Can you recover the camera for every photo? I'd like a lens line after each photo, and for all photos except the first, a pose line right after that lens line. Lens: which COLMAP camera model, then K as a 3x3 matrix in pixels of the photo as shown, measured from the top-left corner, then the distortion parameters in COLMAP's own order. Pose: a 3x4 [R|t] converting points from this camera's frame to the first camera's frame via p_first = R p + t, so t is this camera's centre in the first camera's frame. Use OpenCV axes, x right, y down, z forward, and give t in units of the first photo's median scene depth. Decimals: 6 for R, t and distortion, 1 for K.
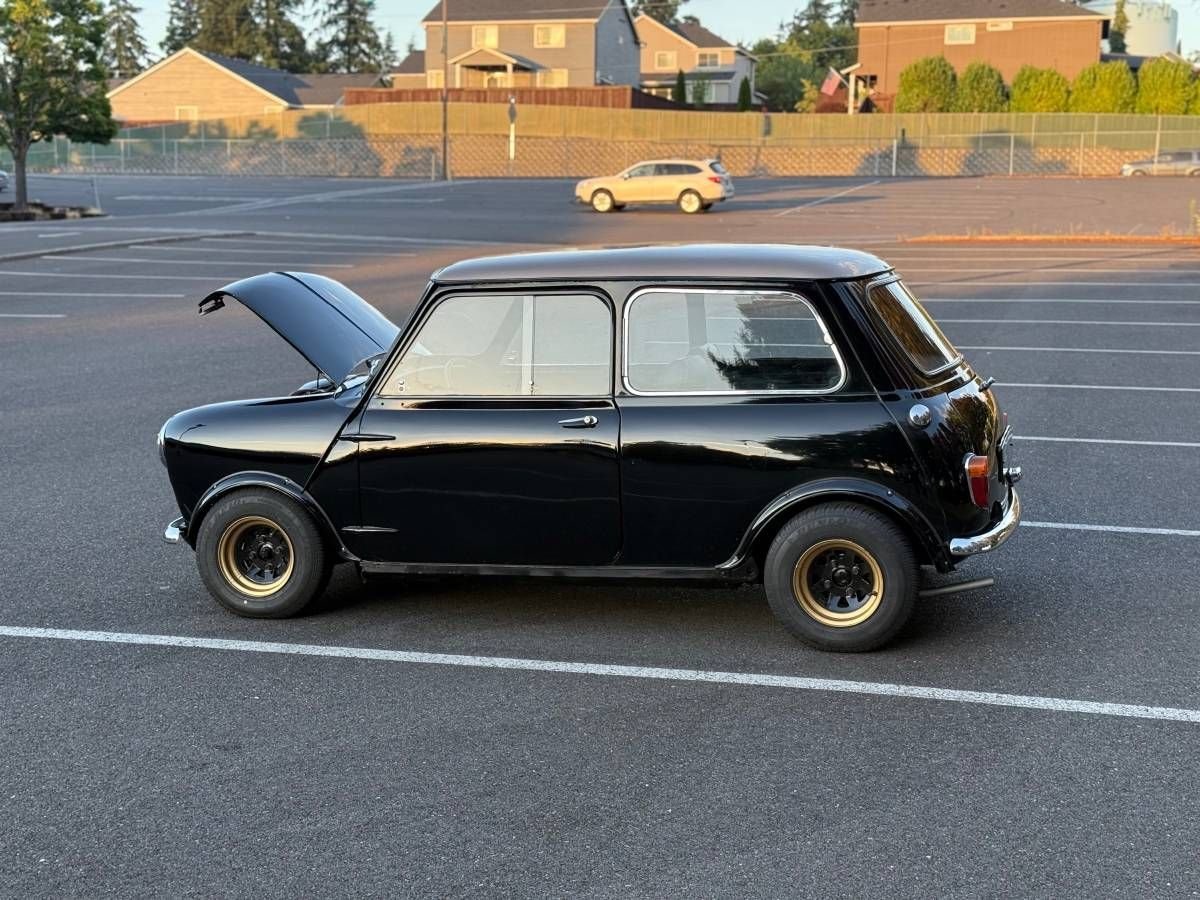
lens RADIAL K [[1630.5, 0, 595.6], [0, 1630.5, 493.6], [0, 0, 1]] dist [0.089651, 0.048542]
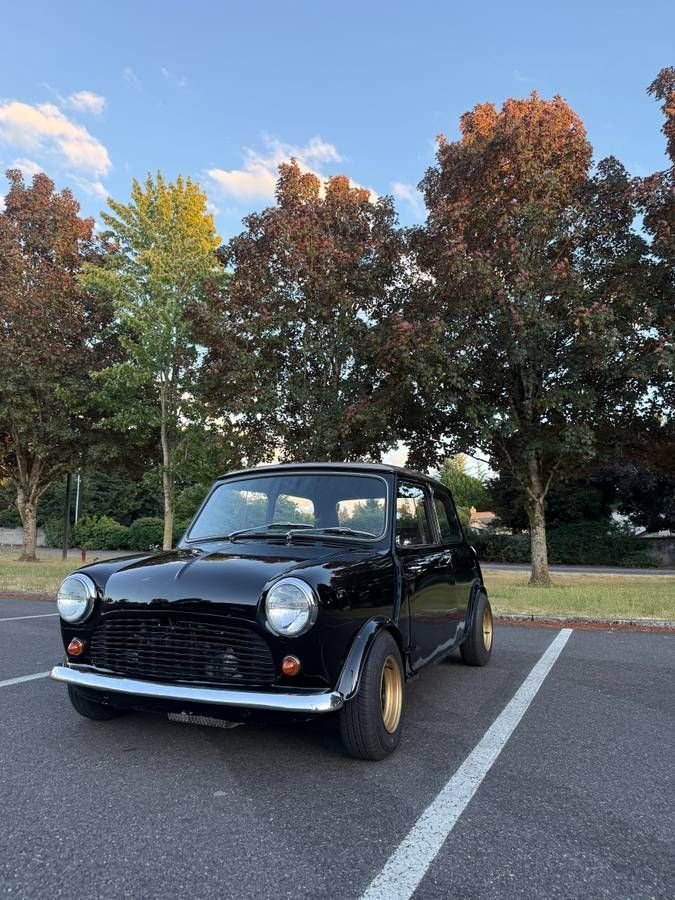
lens RADIAL K [[621.6, 0, 334.0], [0, 621.6, 449.1], [0, 0, 1]] dist [0.021816, -0.026253]
pose [[0.144901, 0.165676, 0.975477, -0.066782], [0.161500, 0.968700, -0.188515, -0.004930], [-0.976177, 0.184855, 0.113609, 0.098052]]
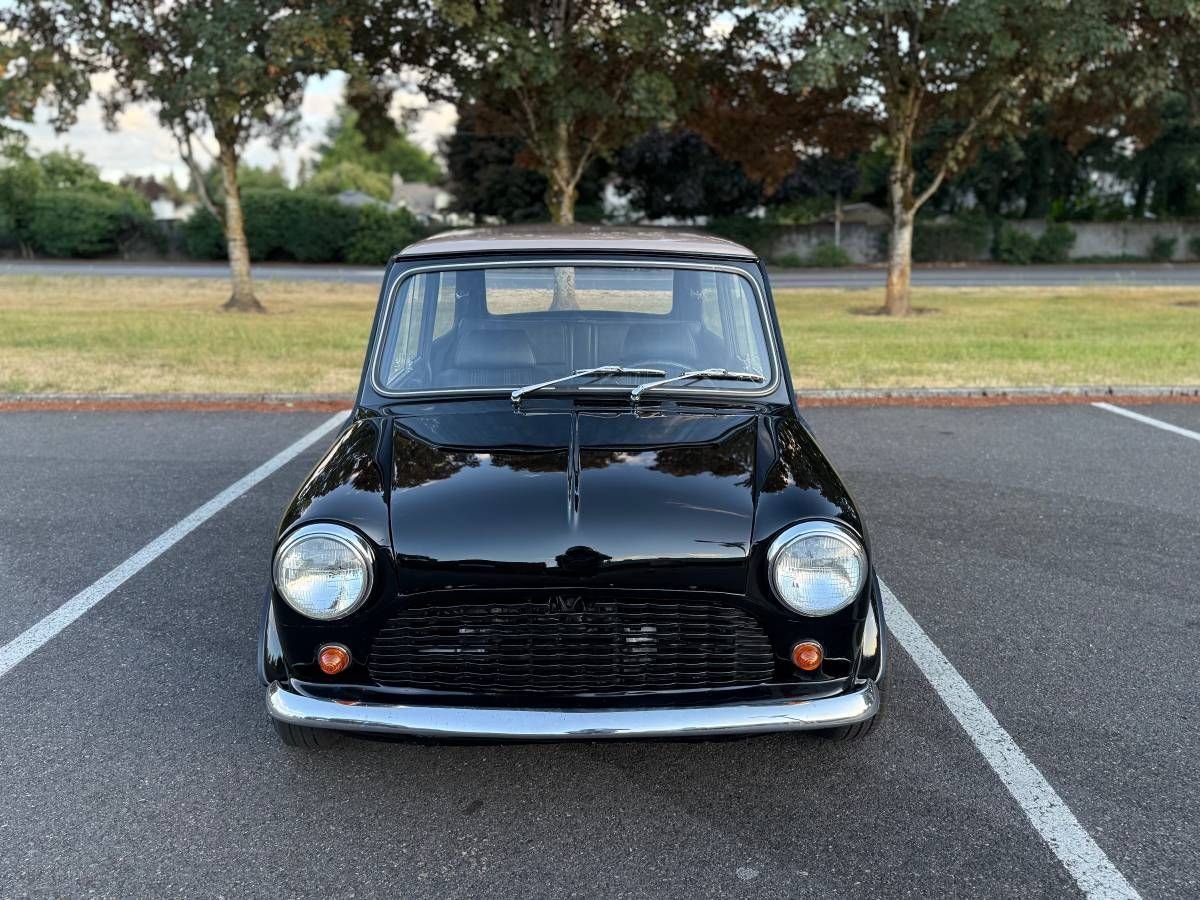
lens RADIAL K [[915.4, 0, 597.9], [0, 915.4, 465.8], [0, 0, 1]] dist [0.030265, -0.052336]
pose [[-0.278352, -0.219607, 0.935036, -0.055203], [0.165986, 0.947865, 0.272032, -0.016847], [-0.946028, 0.230923, -0.227388, 0.121146]]
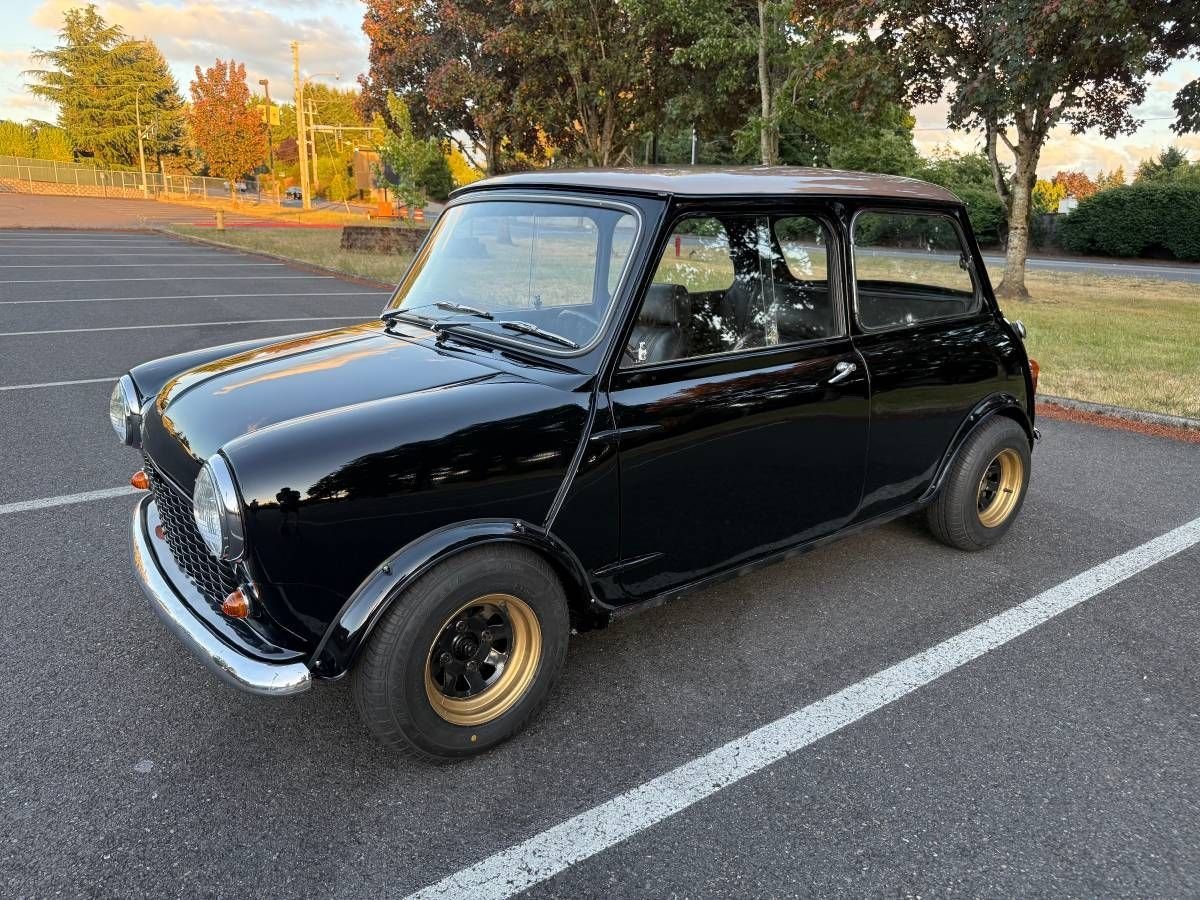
lens RADIAL K [[828.8, 0, 607.1], [0, 828.8, 472.5], [0, 0, 1]] dist [0.021816, -0.026253]
pose [[0.601477, -0.205778, 0.771933, -0.040788], [0.109954, 0.978385, 0.175138, -0.007707], [-0.791287, -0.020465, 0.611102, 0.080104]]
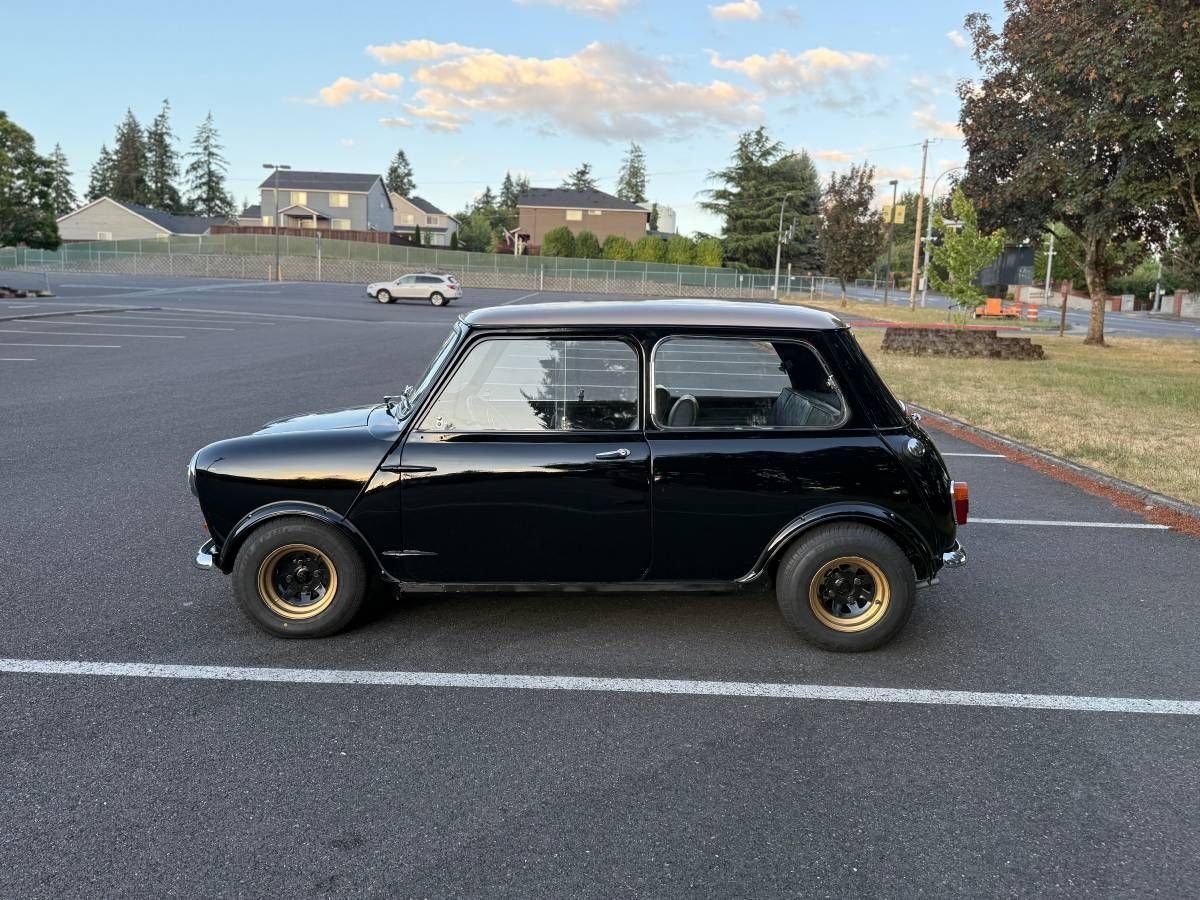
lens RADIAL K [[915.4, 0, 597.9], [0, 915.4, 465.8], [0, 0, 1]] dist [0.030265, -0.052336]
pose [[0.969051, -0.010973, 0.246619, -0.016792], [0.011364, 0.999935, -0.000164, -0.003487], [-0.246601, 0.002962, 0.969113, 0.038642]]
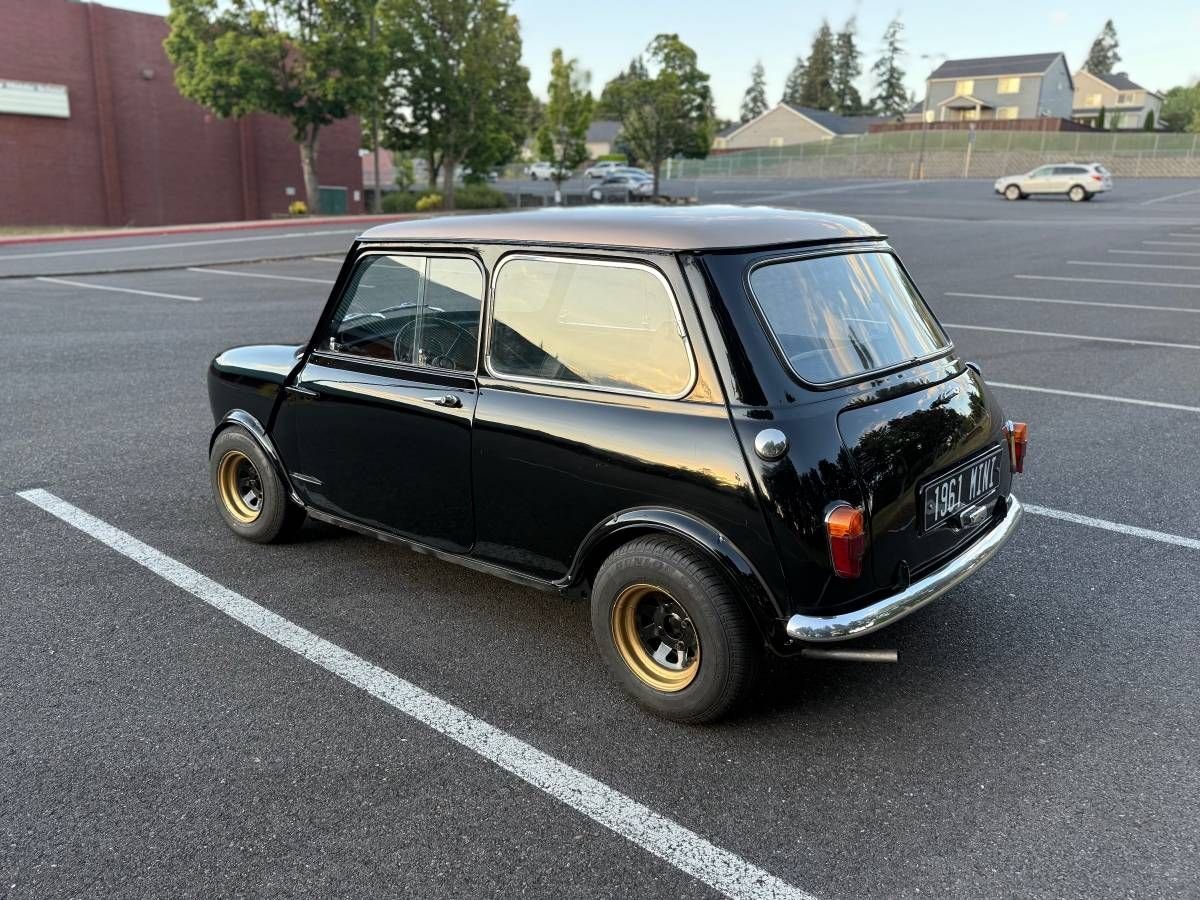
lens RADIAL K [[915.4, 0, 597.9], [0, 915.4, 465.8], [0, 0, 1]] dist [0.030265, -0.052336]
pose [[0.908426, 0.123588, -0.399360, 0.026885], [-0.078633, 0.988765, 0.127122, -0.007682], [0.410585, -0.084078, 0.907938, 0.054577]]
